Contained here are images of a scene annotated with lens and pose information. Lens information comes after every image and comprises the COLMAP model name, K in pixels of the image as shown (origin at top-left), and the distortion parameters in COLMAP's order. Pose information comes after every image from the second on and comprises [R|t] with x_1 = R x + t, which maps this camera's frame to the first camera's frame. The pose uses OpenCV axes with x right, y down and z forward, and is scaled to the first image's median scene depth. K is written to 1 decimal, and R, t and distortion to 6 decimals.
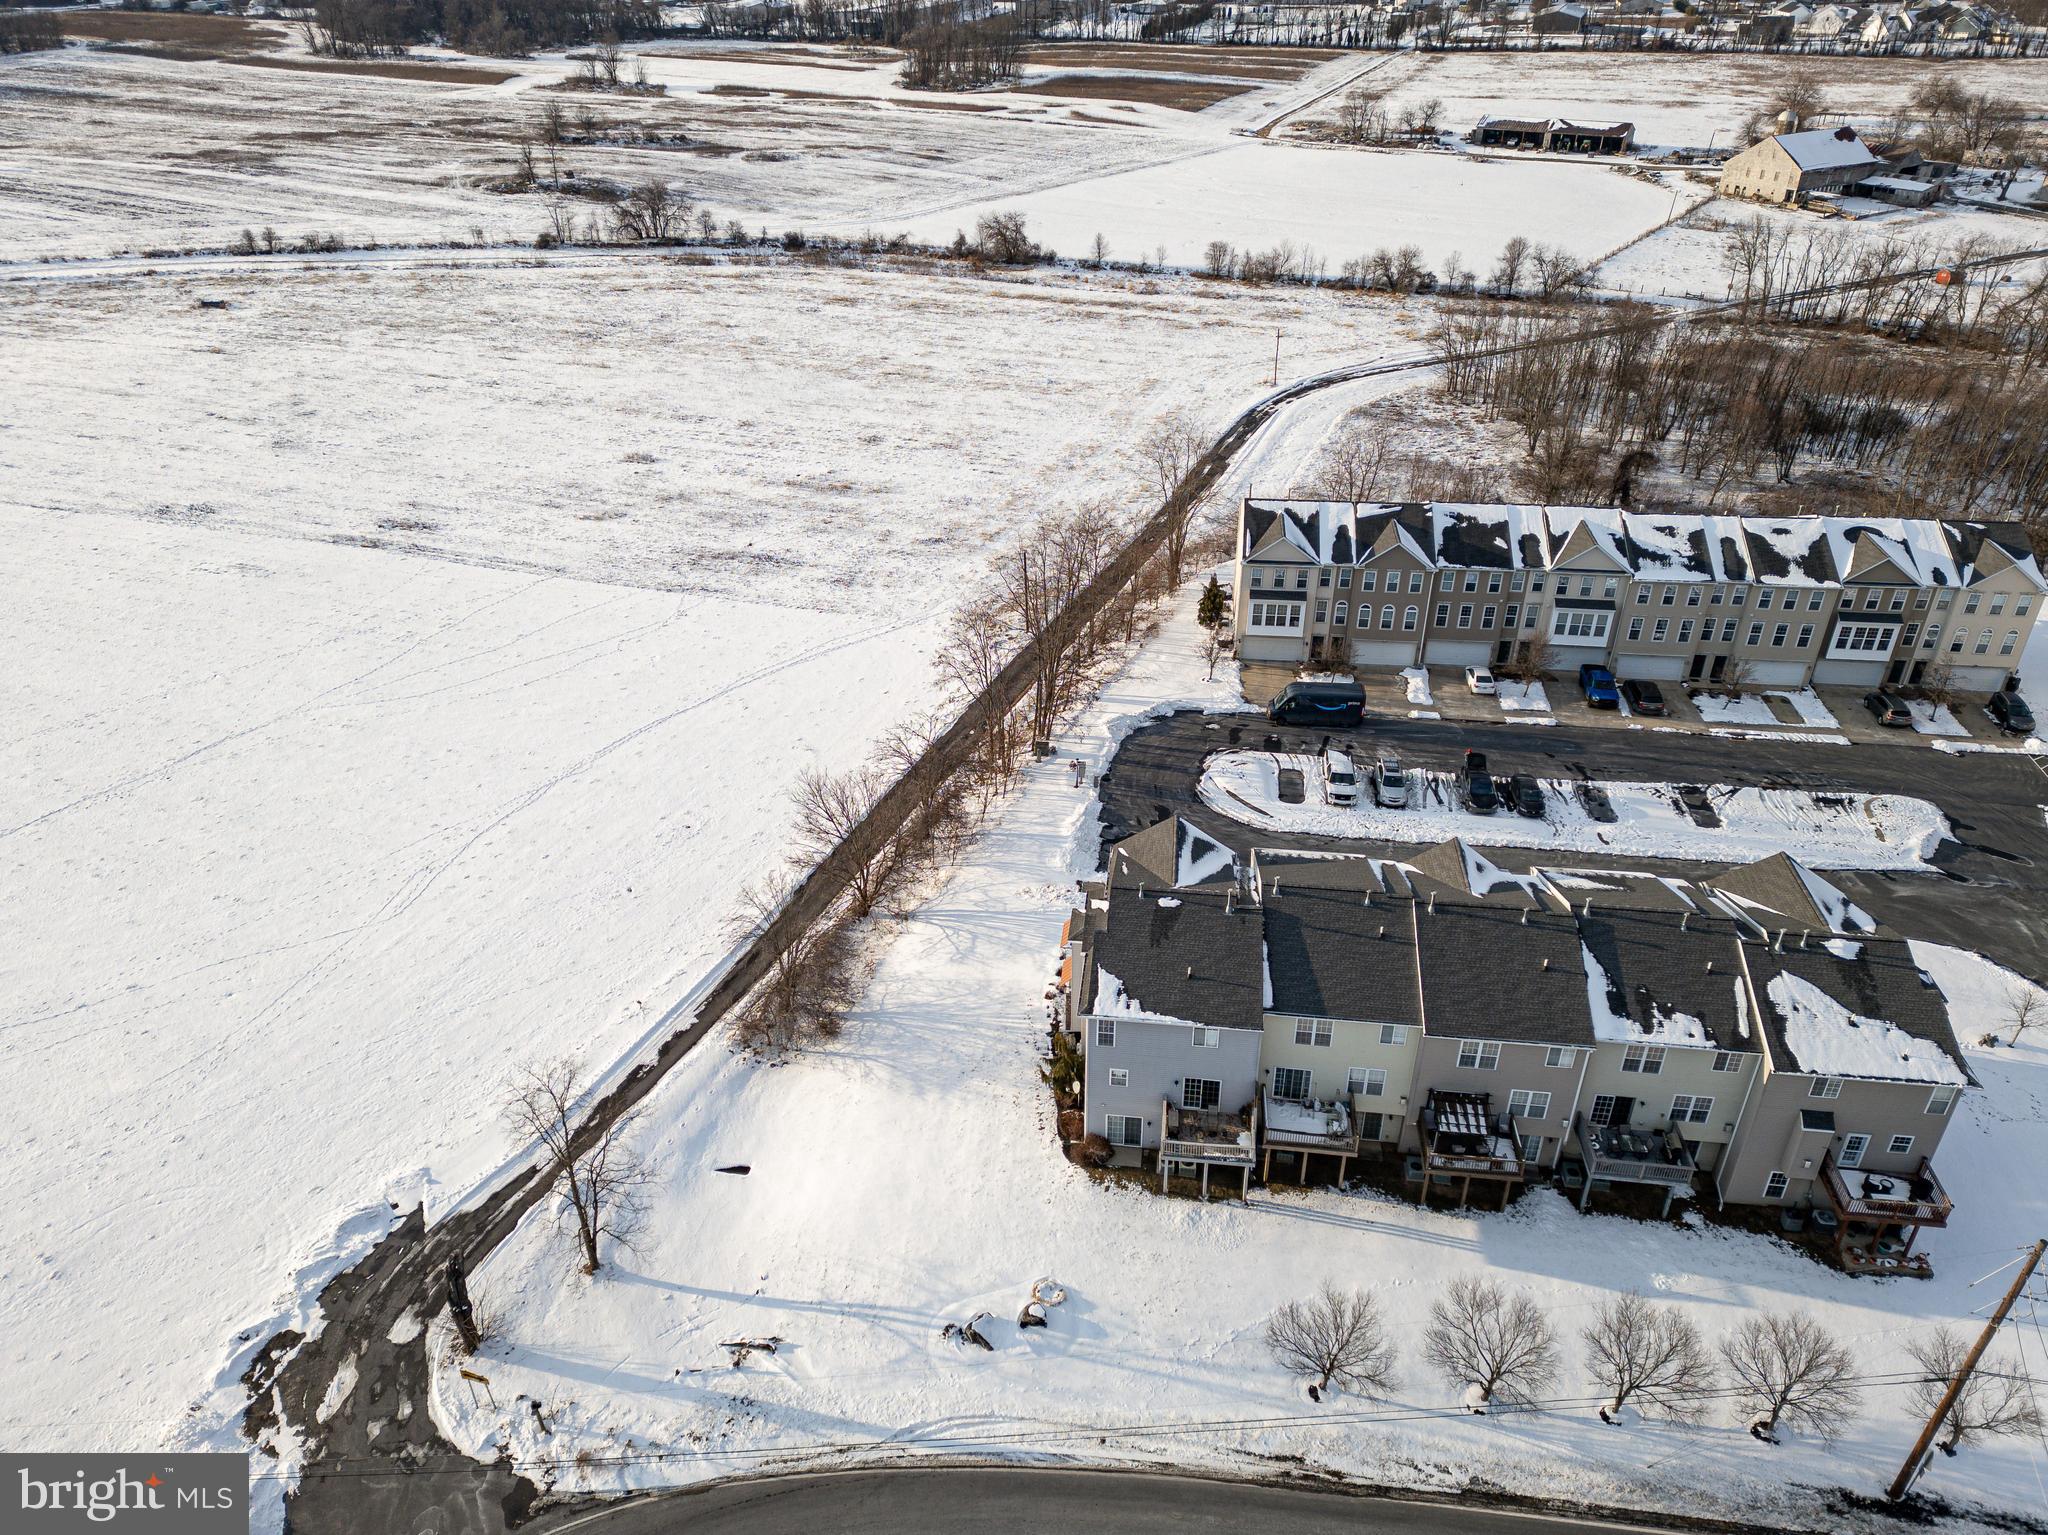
lens RADIAL K [[1386.8, 0, 1024.0], [0, 1386.8, 767.5], [0, 0, 1]] dist [0.111998, -0.171950]
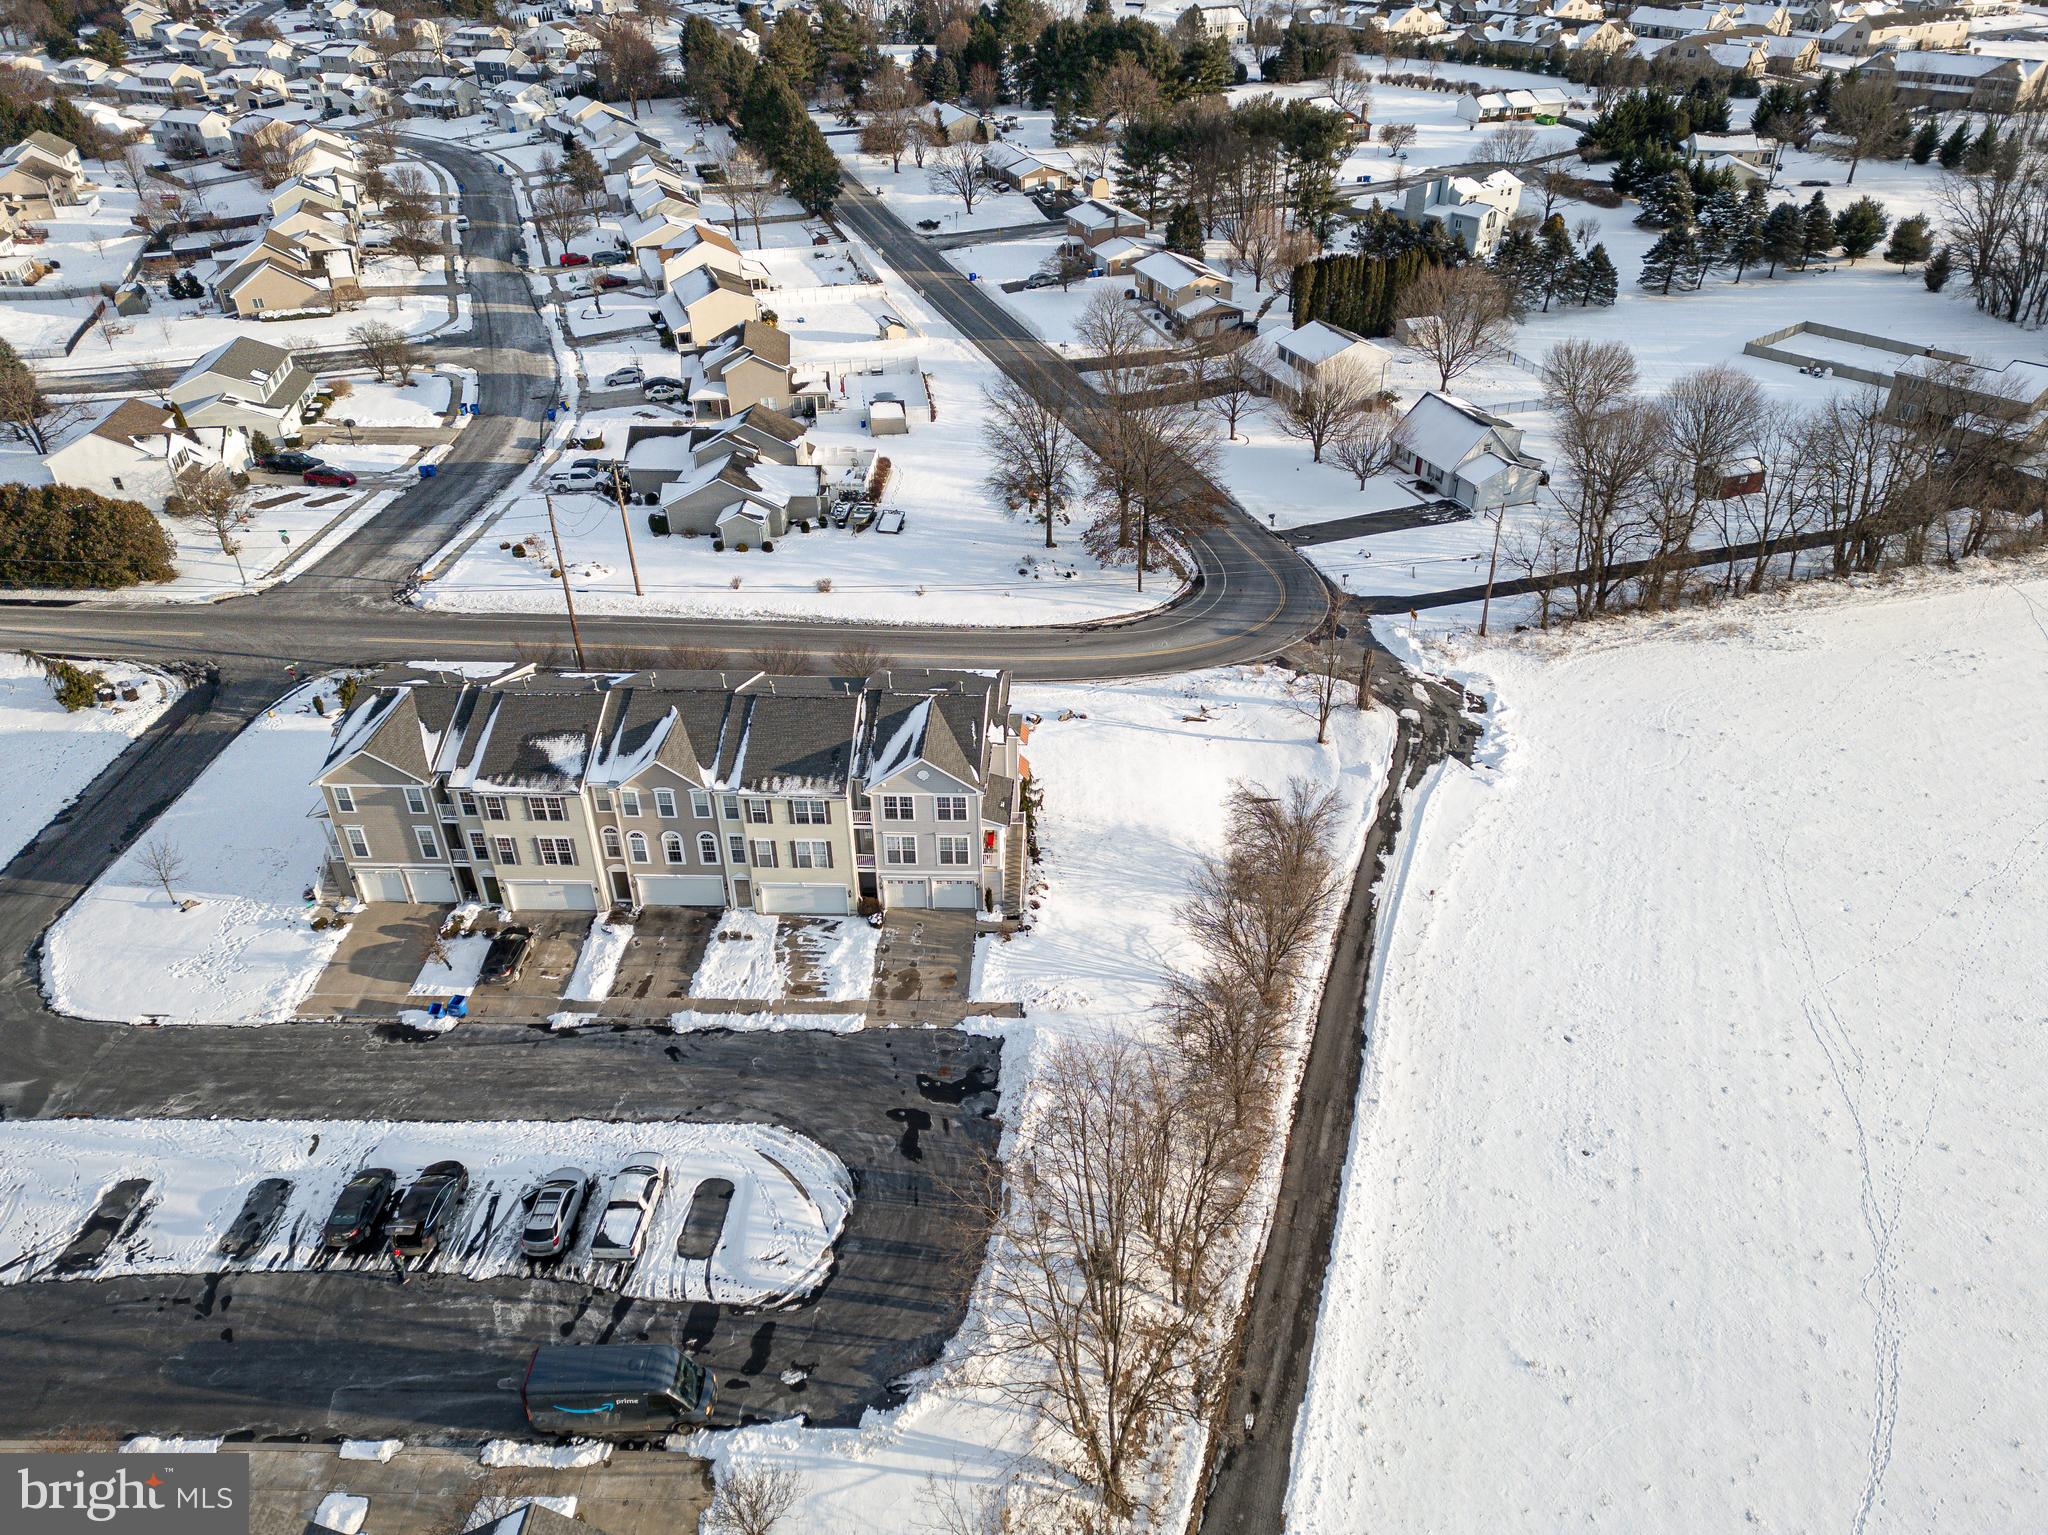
lens RADIAL K [[1401.5, 0, 1027.7], [0, 1401.5, 829.0], [0, 0, 1]] dist [0.071484, -0.066669]
pose [[-0.997414, 0.046680, -0.054653, 0.072284], [-0.031320, 0.402119, 0.915052, -0.687764], [0.064692, 0.914397, -0.399617, 1.142498]]
